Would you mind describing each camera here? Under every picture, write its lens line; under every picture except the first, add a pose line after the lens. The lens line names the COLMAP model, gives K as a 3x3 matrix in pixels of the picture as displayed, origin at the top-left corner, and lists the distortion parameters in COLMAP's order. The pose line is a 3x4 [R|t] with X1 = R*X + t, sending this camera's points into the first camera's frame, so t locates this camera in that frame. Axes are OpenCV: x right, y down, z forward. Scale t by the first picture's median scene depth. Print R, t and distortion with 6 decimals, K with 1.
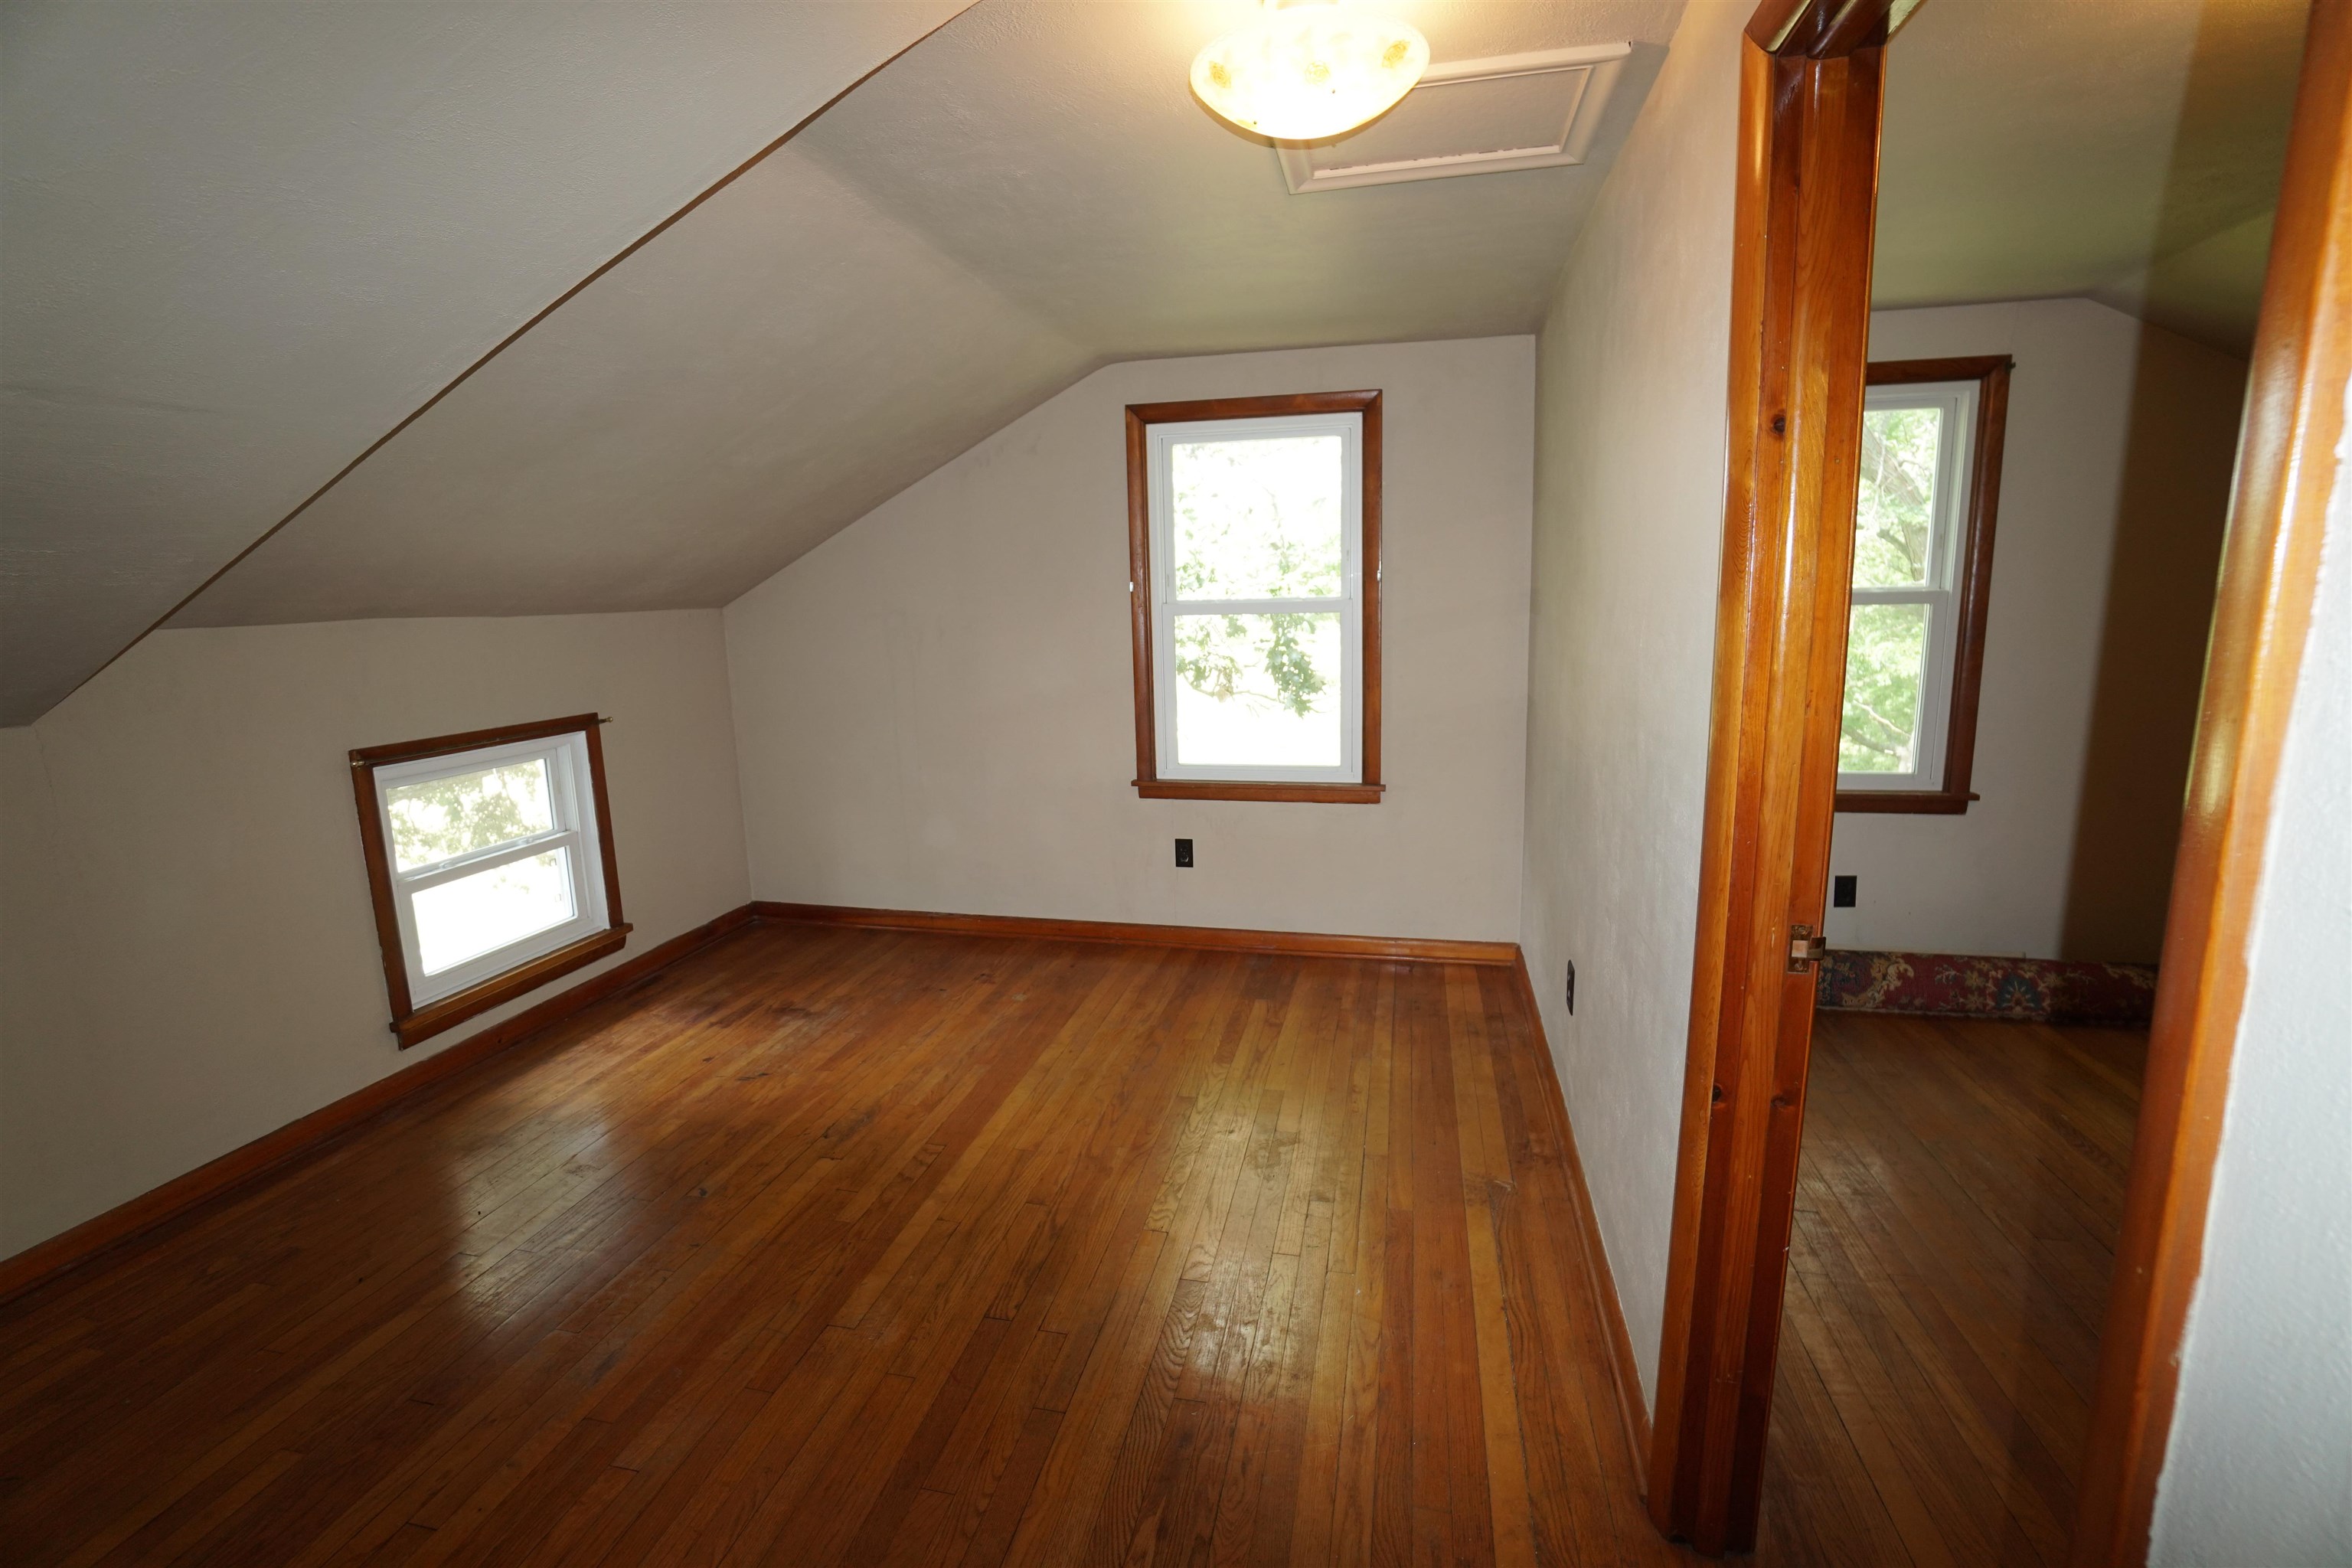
lens RADIAL K [[1045.8, 0, 1165.9], [0, 1045.8, 782.6], [0, 0, 1]] dist [-0.044770, 0.010832]
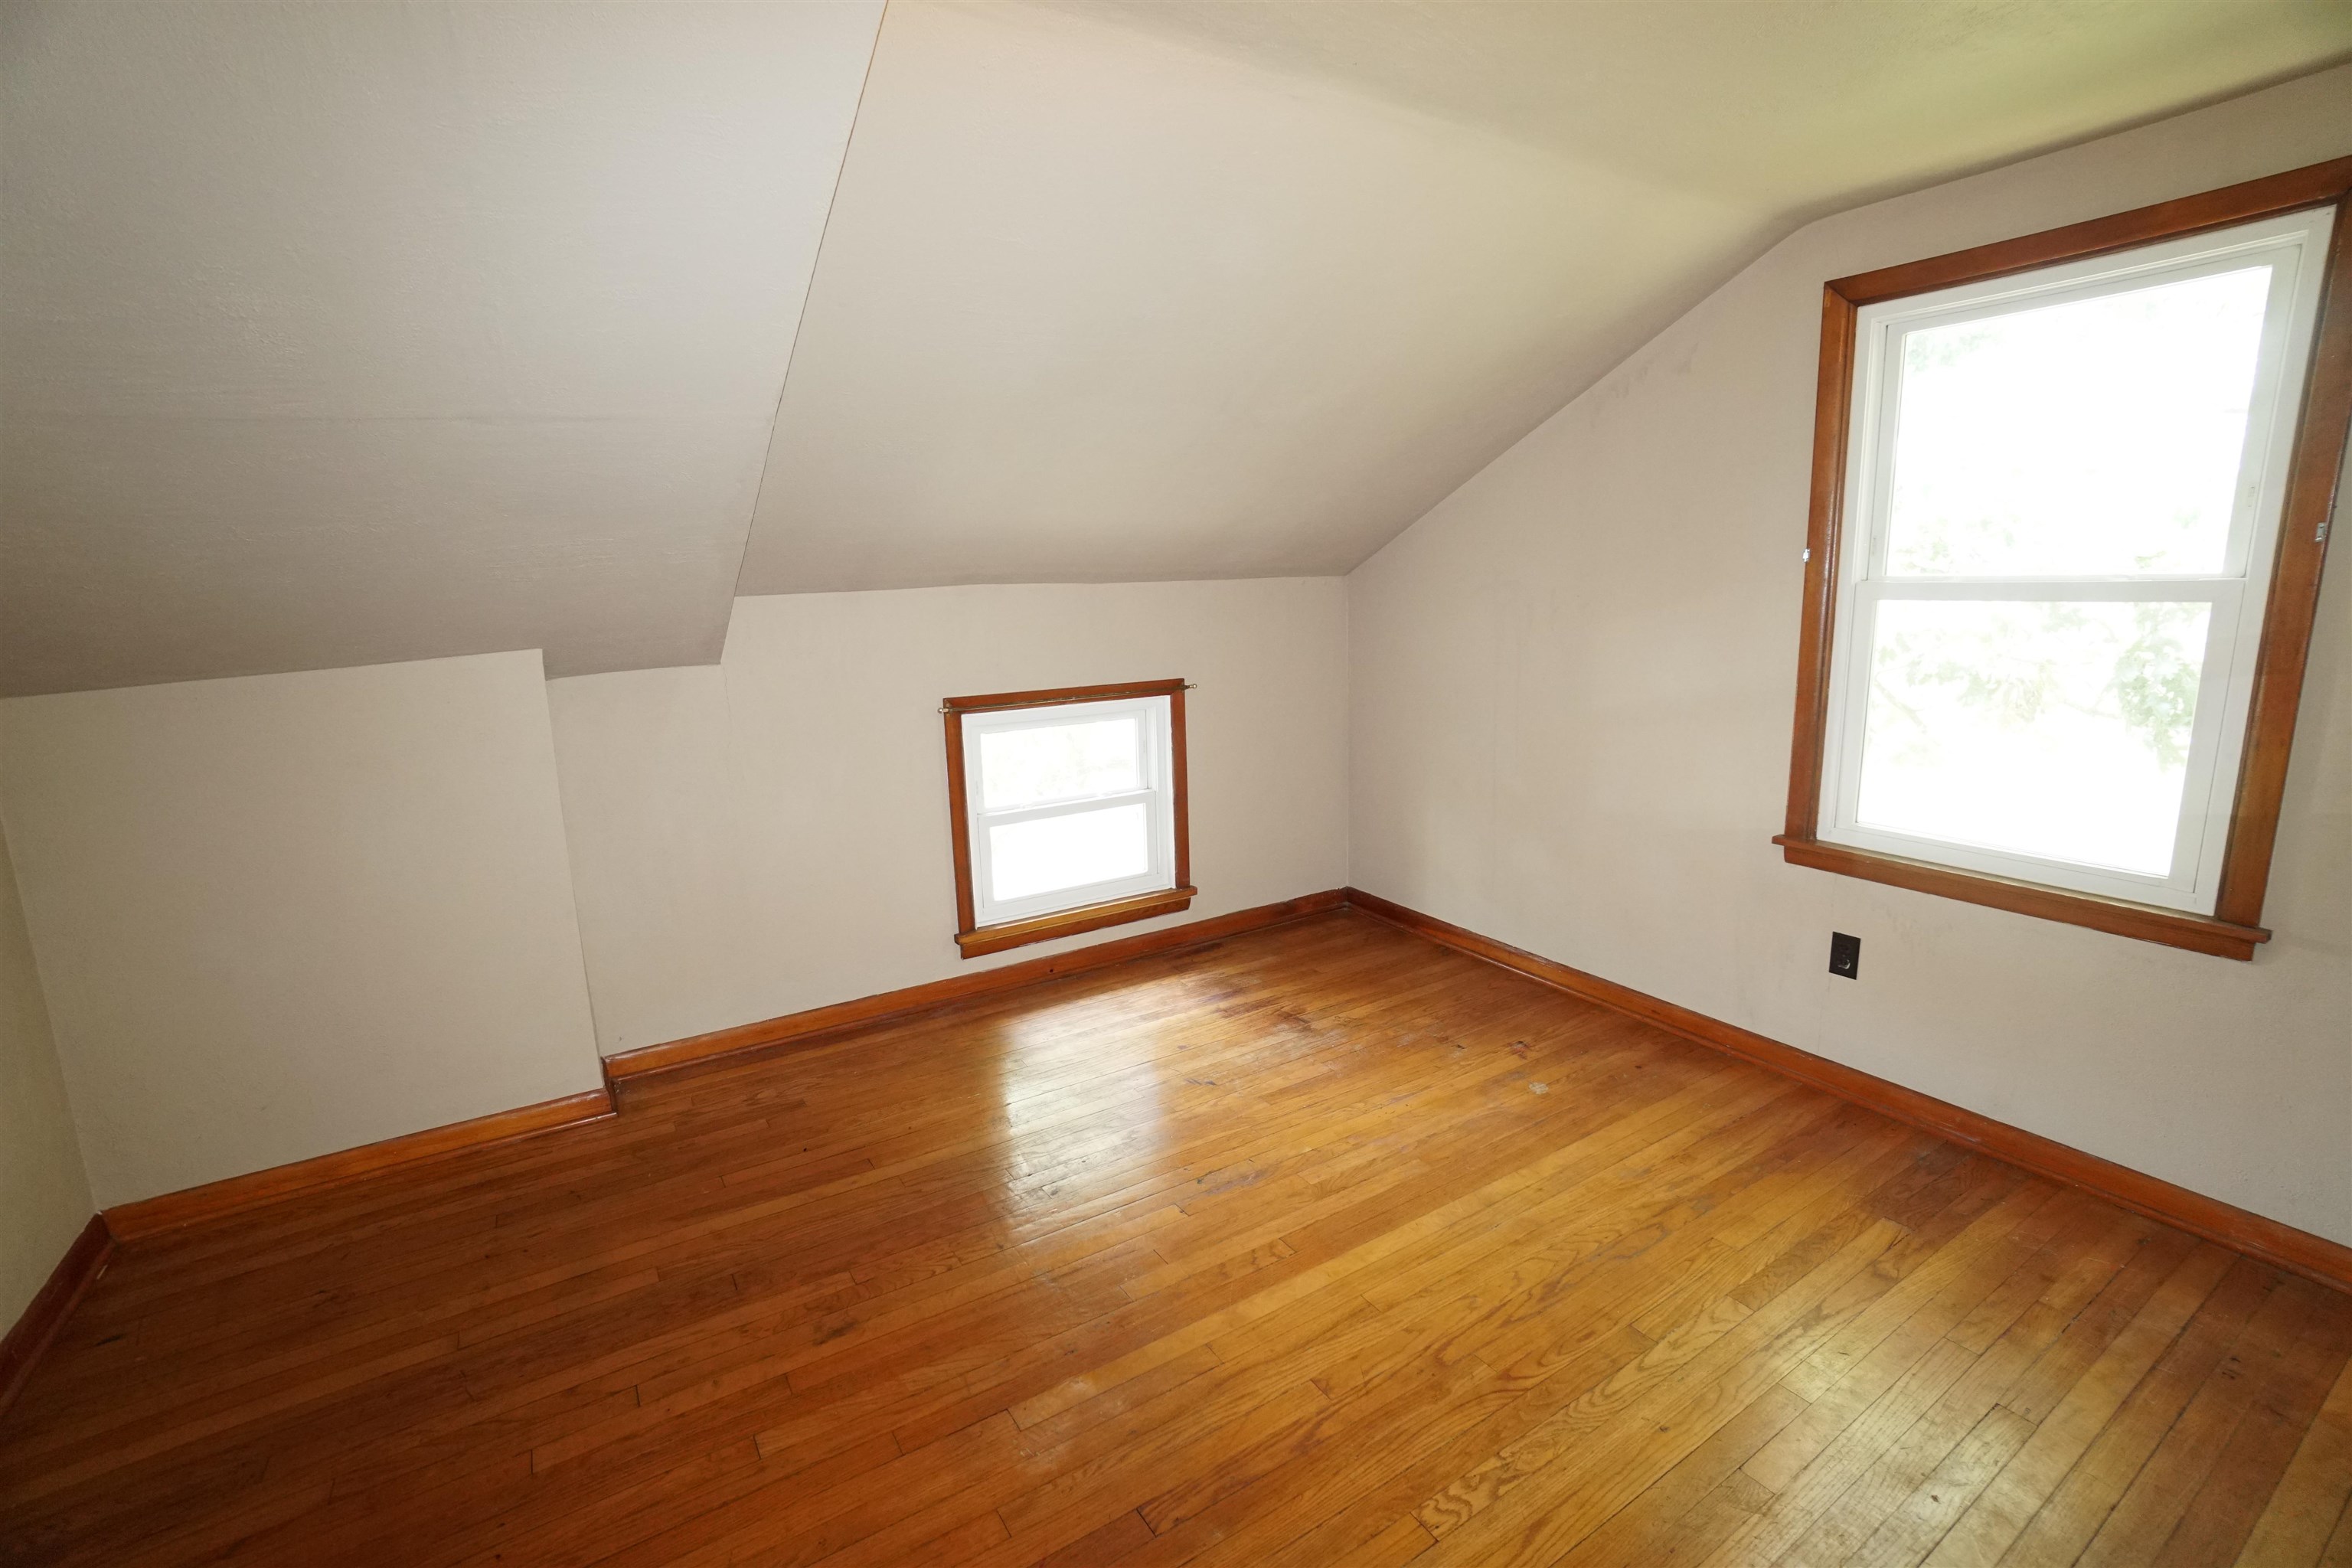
lens RADIAL K [[1045.8, 0, 1162.0], [0, 1045.8, 773.8], [0, 0, 1]] dist [-0.044770, 0.010832]
pose [[0.703531, 0.137499, -0.697236, 0.173238], [-0.116687, 0.990139, 0.077520, -0.054041], [0.701020, 0.026821, 0.712637, 0.257923]]
